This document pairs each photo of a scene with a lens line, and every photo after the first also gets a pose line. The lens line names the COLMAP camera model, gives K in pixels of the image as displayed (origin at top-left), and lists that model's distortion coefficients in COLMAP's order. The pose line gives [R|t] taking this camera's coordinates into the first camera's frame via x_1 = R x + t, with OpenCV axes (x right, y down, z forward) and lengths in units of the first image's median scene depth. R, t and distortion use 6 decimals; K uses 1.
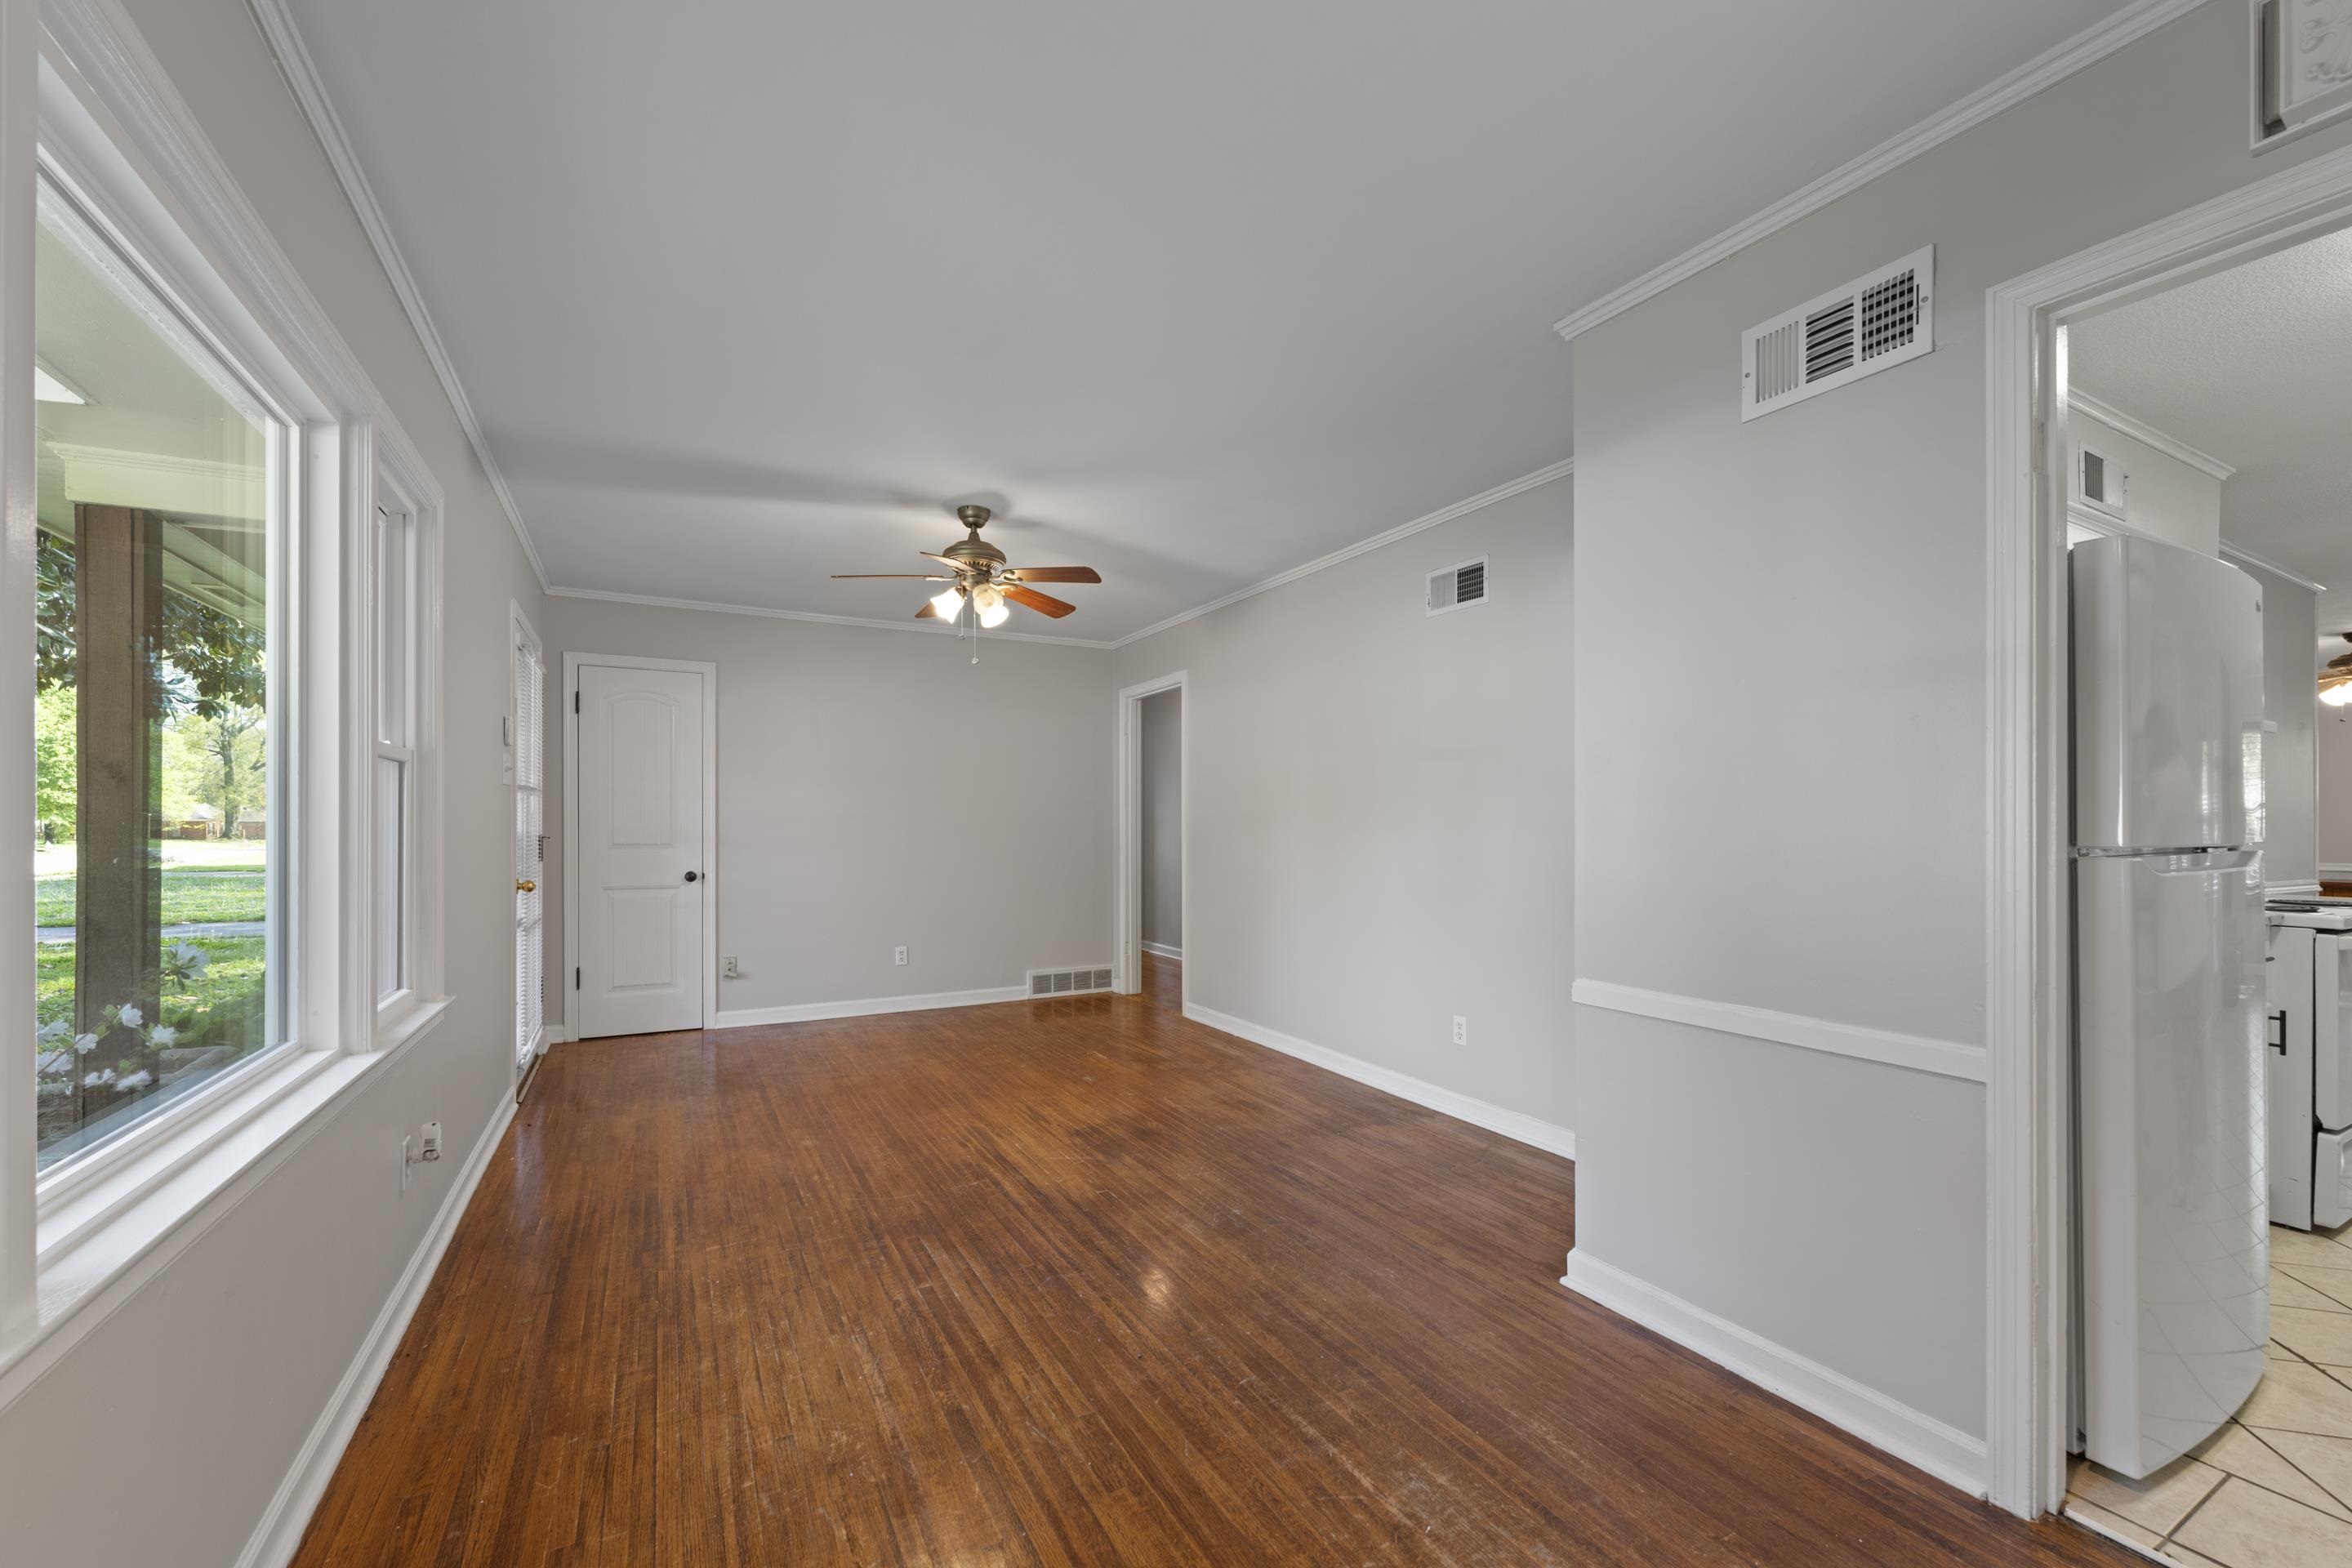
lens RADIAL K [[941.2, 0, 1158.0], [0, 941.2, 824.3], [0, 0, 1]] dist [0.000983, -0.000618]
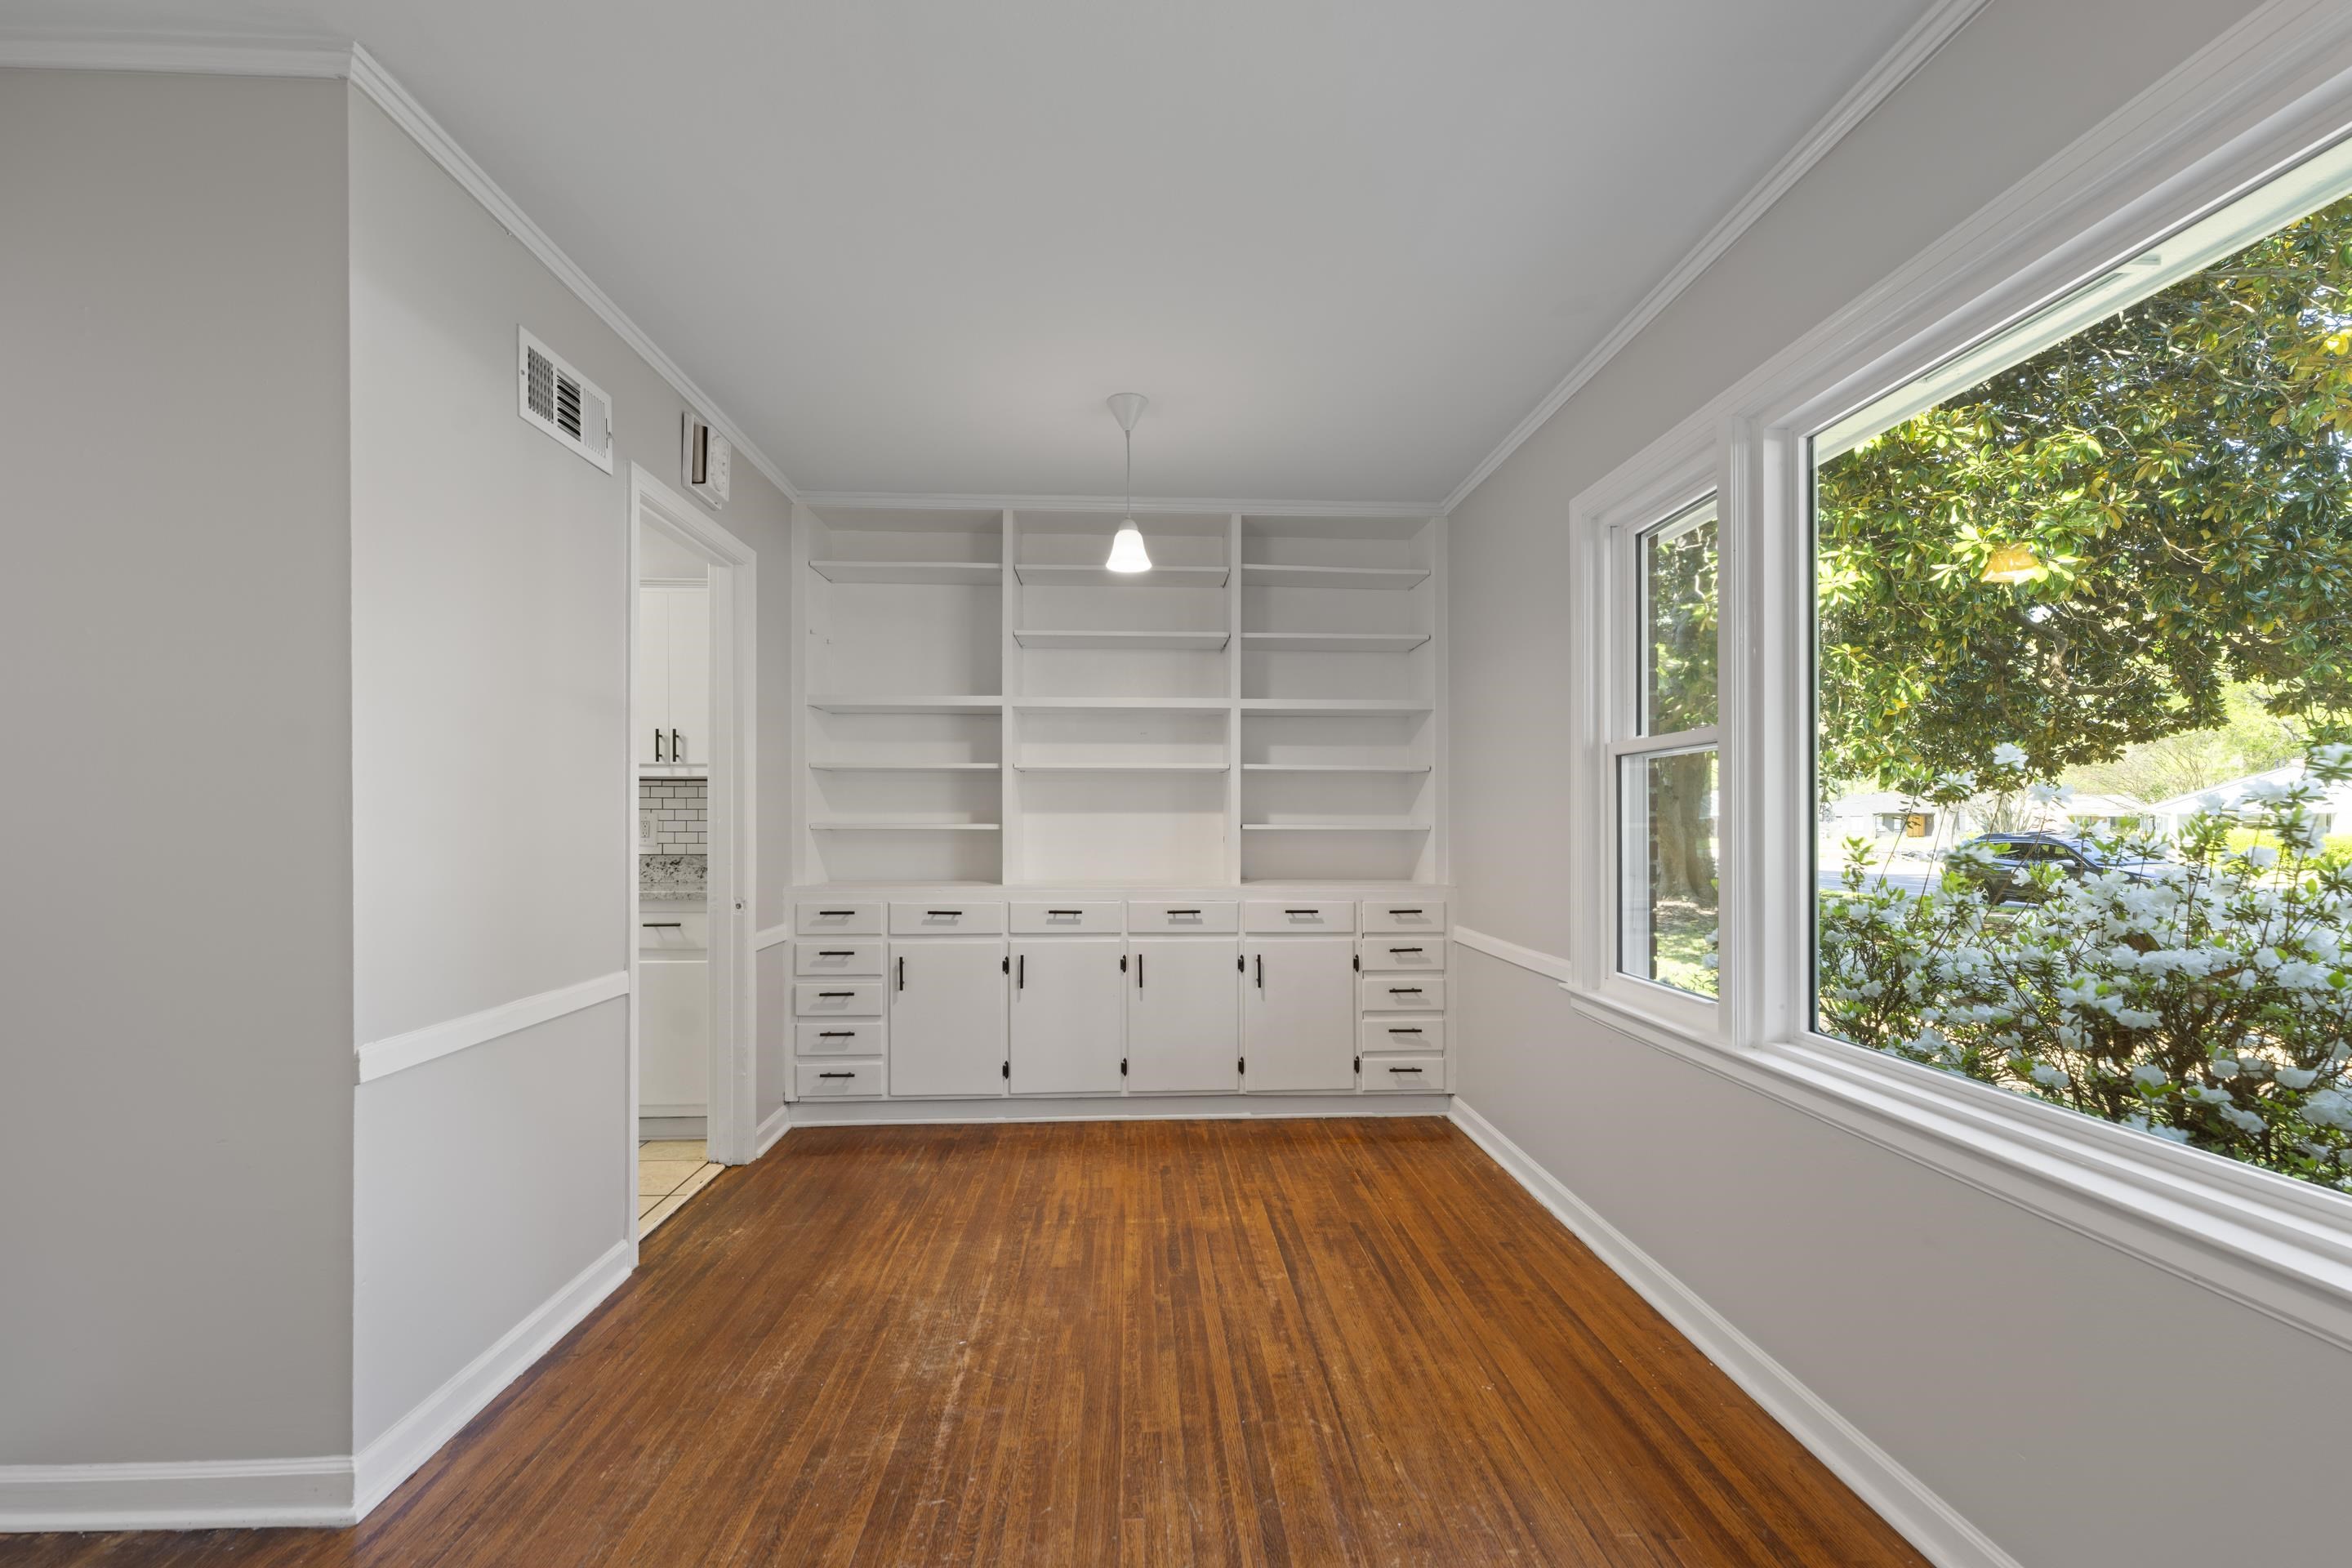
lens RADIAL K [[941.2, 0, 1175.3], [0, 941.2, 818.9], [0, 0, 1]] dist [0.000983, -0.000618]
pose [[-0.906600, -0.002556, 0.421984, -0.396782], [-0.003809, 0.999990, -0.002126, -0.000121], [-0.421974, -0.003535, -0.906601, 1.491926]]
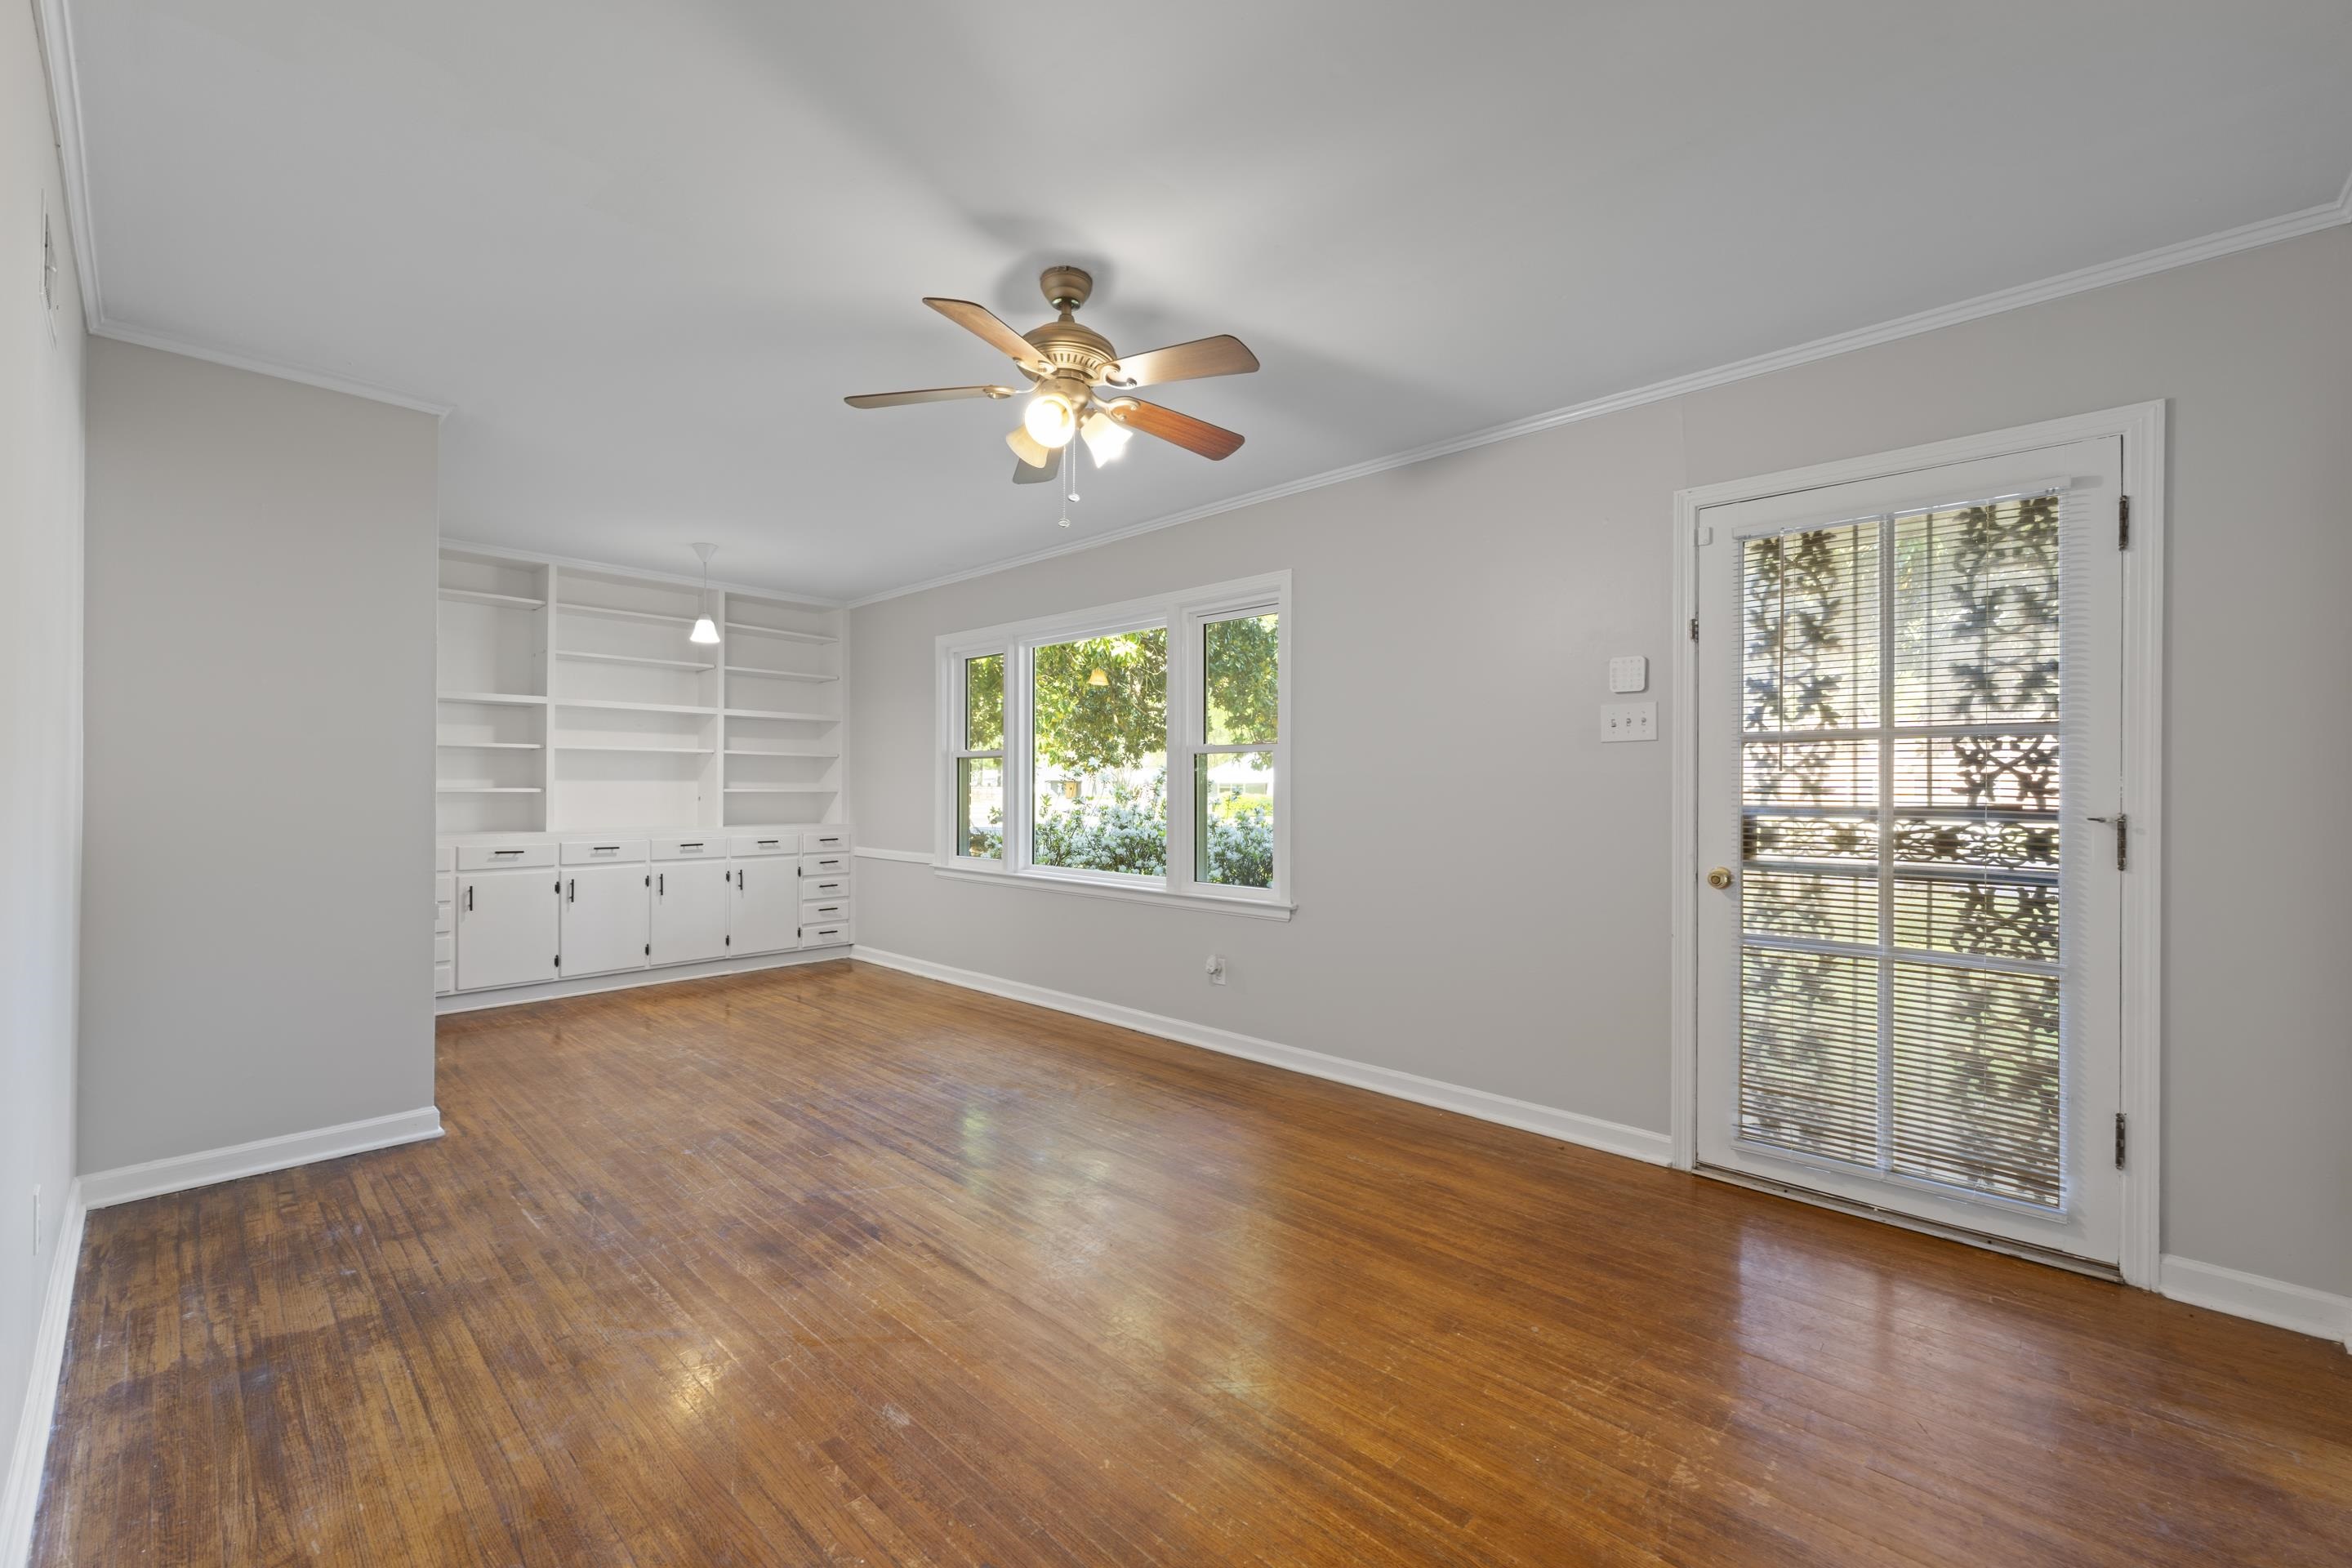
lens RADIAL K [[941.2, 0, 1180.1], [0, 941.2, 785.2], [0, 0, 1]] dist [0.000983, -0.000618]
pose [[-0.940810, -0.007250, -0.338856, -0.098864], [-0.006031, 0.999971, -0.004649, 0.000730], [0.338880, -0.002330, -0.940827, 2.848584]]
